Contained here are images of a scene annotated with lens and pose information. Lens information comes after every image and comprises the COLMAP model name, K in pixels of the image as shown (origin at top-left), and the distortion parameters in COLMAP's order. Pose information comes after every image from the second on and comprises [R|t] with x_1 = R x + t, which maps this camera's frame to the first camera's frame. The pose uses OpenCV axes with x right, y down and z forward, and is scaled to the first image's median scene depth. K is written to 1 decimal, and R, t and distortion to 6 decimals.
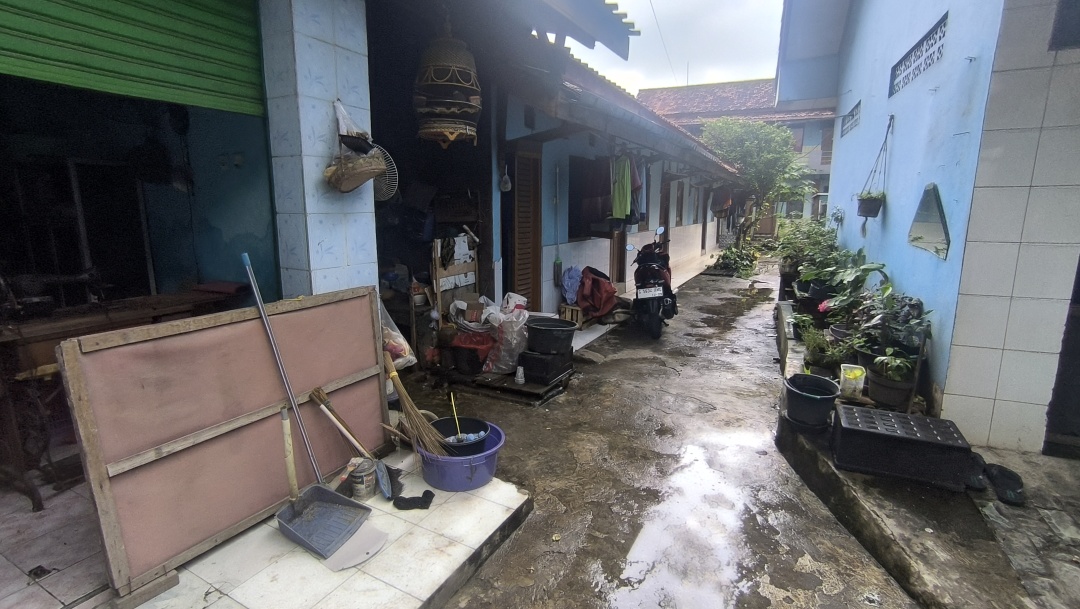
lens RADIAL K [[489.4, 0, 543.0], [0, 489.4, 302.5], [0, 0, 1]] dist [-0.005646, 0.000273]
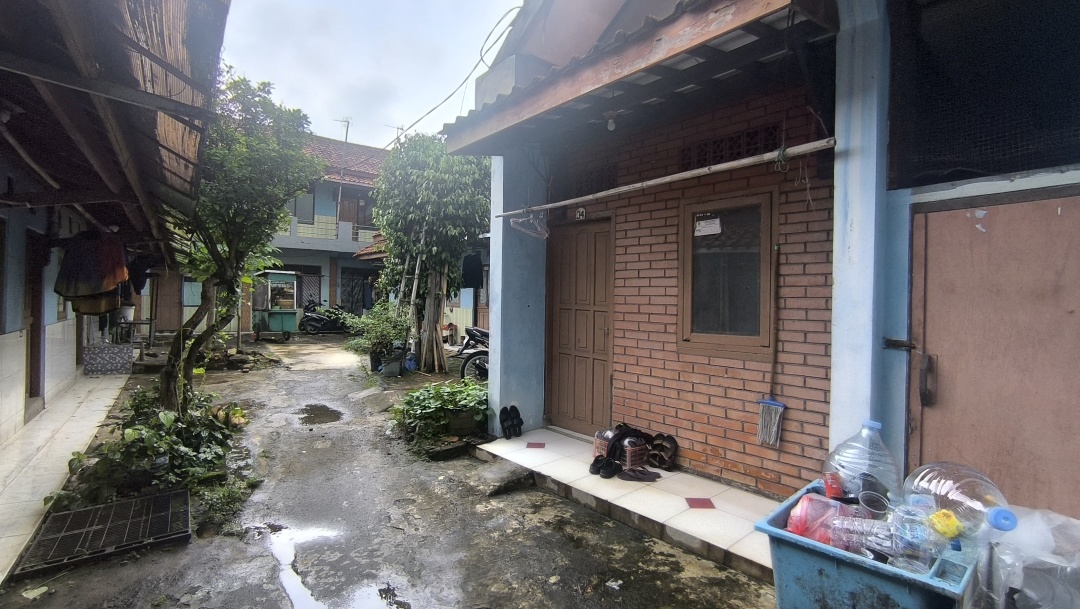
lens RADIAL K [[489.4, 0, 542.4], [0, 489.4, 303.1], [0, 0, 1]] dist [-0.005646, 0.000273]
pose [[0.441603, 0.013484, 0.897109, 0.168031], [0.149260, 0.984850, -0.088276, -0.089347], [-0.884708, 0.172886, 0.432899, 0.493987]]
